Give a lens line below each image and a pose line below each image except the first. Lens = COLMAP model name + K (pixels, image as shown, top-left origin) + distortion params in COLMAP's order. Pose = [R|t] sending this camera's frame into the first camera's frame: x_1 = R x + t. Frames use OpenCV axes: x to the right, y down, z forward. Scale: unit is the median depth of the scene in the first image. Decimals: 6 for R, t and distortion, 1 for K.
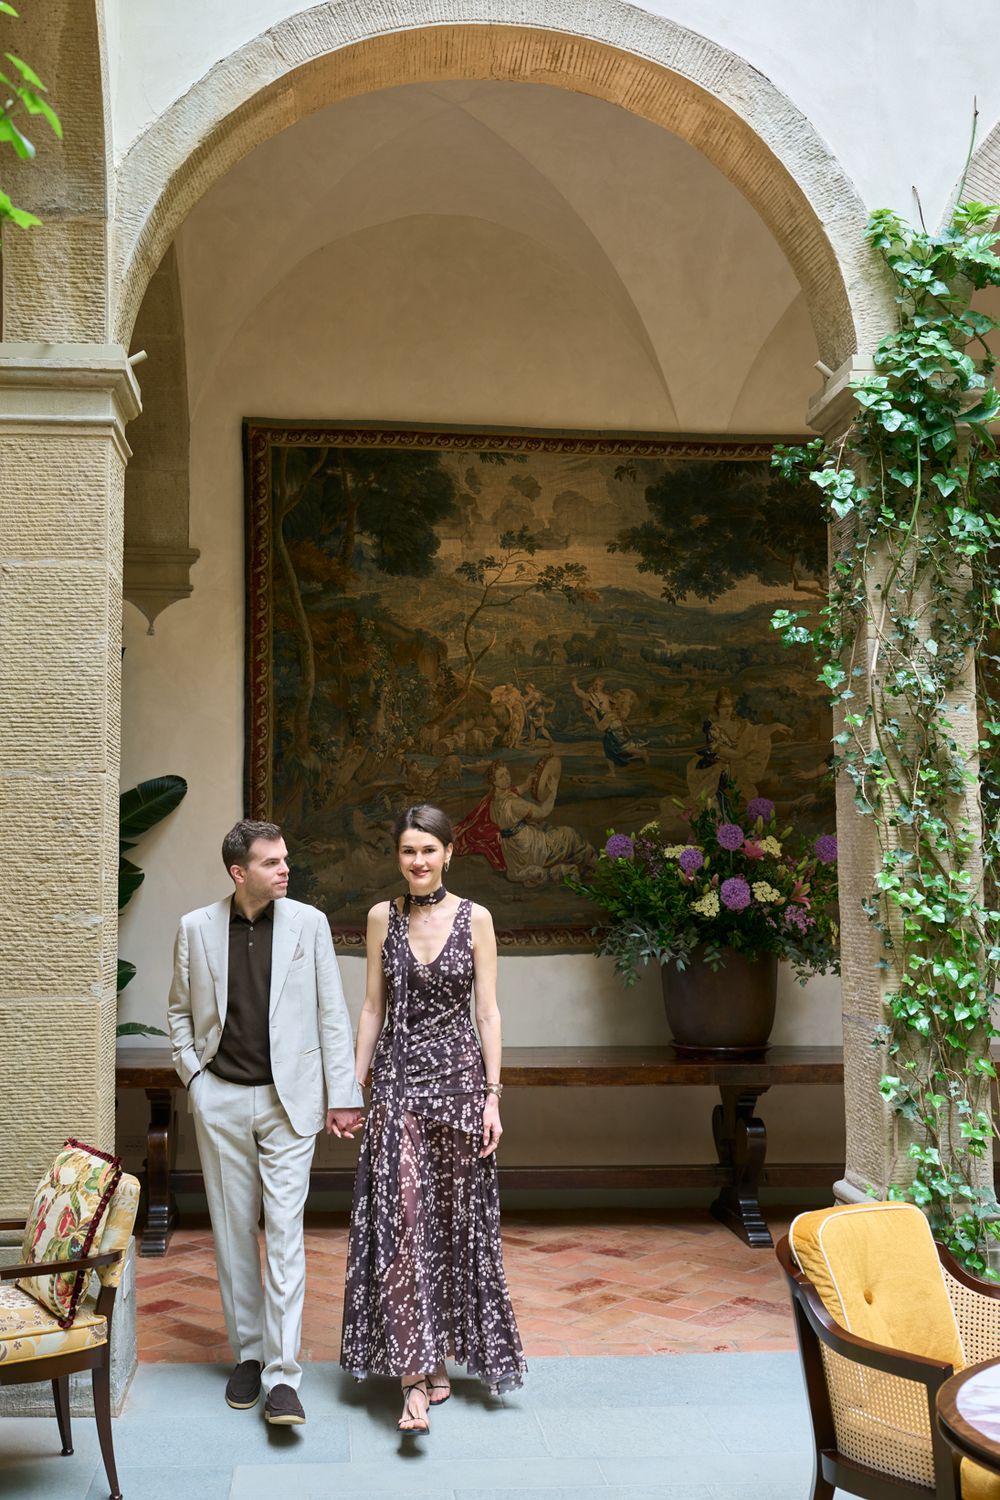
lens RADIAL K [[1541.2, 0, 419.9], [0, 1541.2, 721.8], [0, 0, 1]] dist [0.033910, 0.000000]
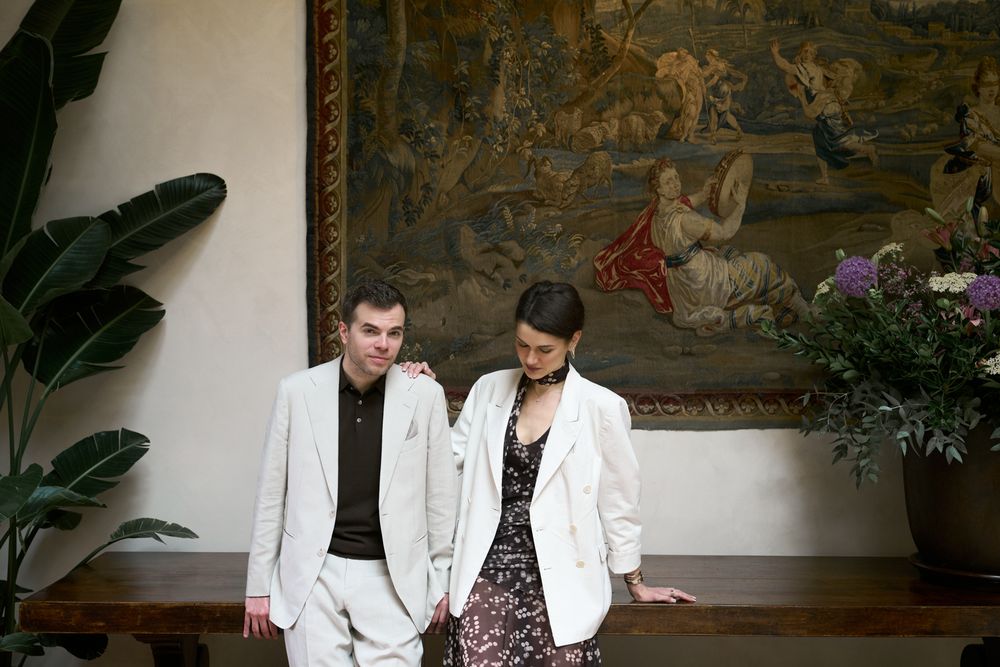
lens RADIAL K [[1119.1, 0, 507.8], [0, 1119.1, 345.0], [0, 0, 1]] dist [0.075765, 0.000000]
pose [[0.999635, 0.011686, -0.024367, -0.007851], [-0.009099, 0.994565, 0.103715, 0.057553], [0.025447, -0.103455, 0.994309, 0.474523]]
